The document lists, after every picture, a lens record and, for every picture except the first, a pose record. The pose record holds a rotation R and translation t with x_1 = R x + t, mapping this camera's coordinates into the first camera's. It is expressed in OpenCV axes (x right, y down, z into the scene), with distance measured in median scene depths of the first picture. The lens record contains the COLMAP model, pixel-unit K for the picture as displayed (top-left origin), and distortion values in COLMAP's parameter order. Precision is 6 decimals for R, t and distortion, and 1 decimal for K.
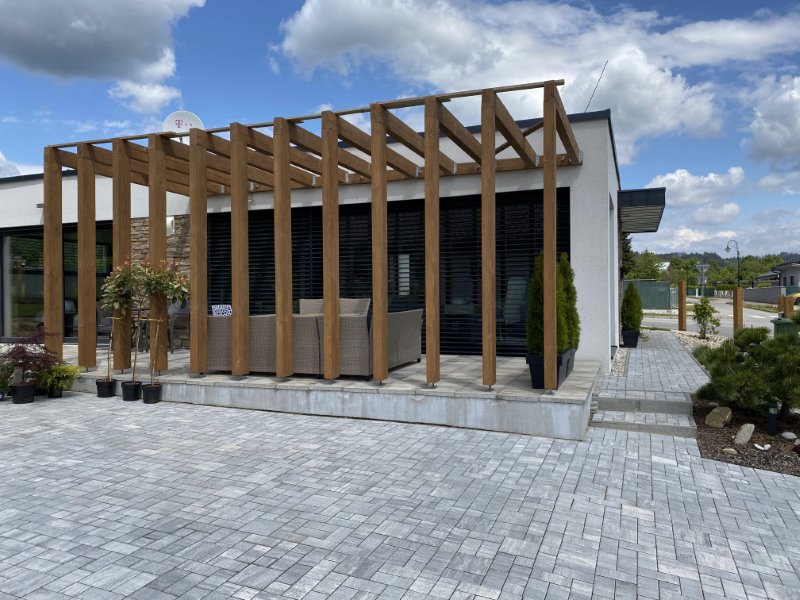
lens RADIAL K [[604.6, 0, 397.2], [0, 604.6, 299.0], [0, 0, 1]] dist [0.032534, -0.027288]
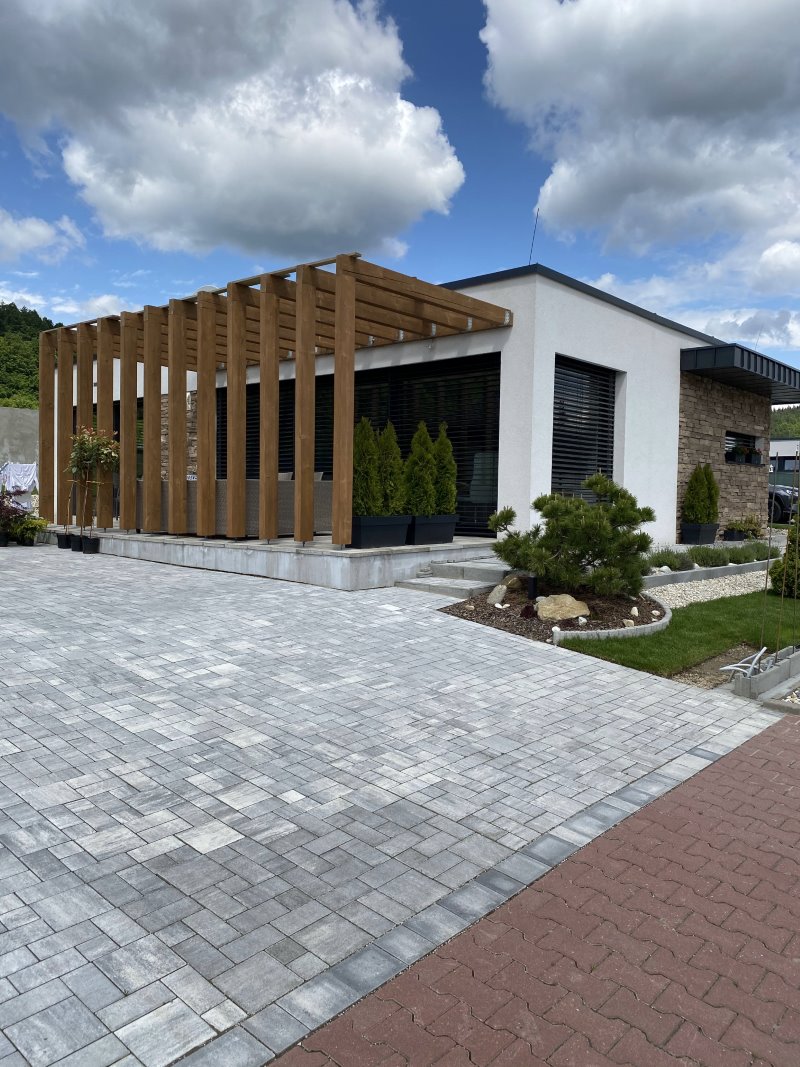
lens RADIAL K [[798.5, 0, 410.3], [0, 798.5, 532.6], [0, 0, 1]] dist [0.041265, -0.061085]
pose [[0.942323, 0.038133, -0.332527, 0.705016], [-0.025179, 0.998750, 0.043180, 0.051173], [0.333758, -0.032317, 0.942105, -0.245880]]
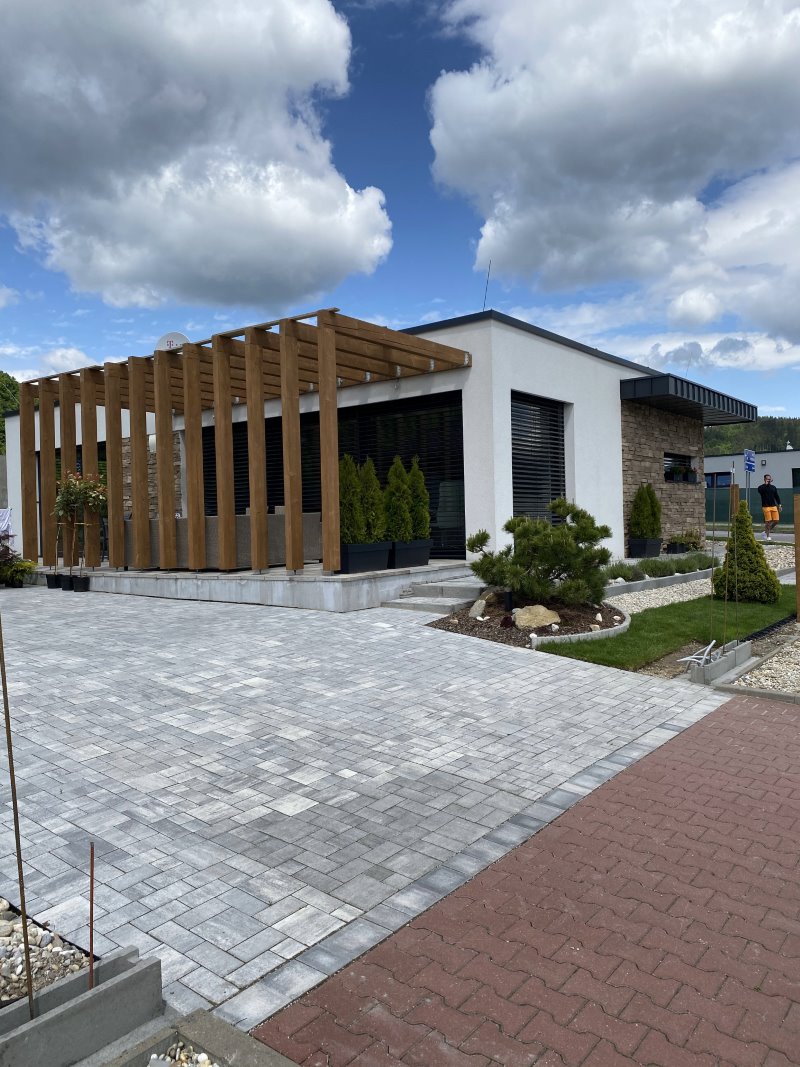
lens RADIAL K [[796.9, 0, 407.7], [0, 796.9, 534.4], [0, 0, 1]] dist [0.081952, -0.188980]
pose [[0.962700, -0.012953, -0.270262, 0.686270], [0.016375, 0.999812, 0.010408, 0.051756], [0.270076, -0.014445, 0.962731, -0.381795]]
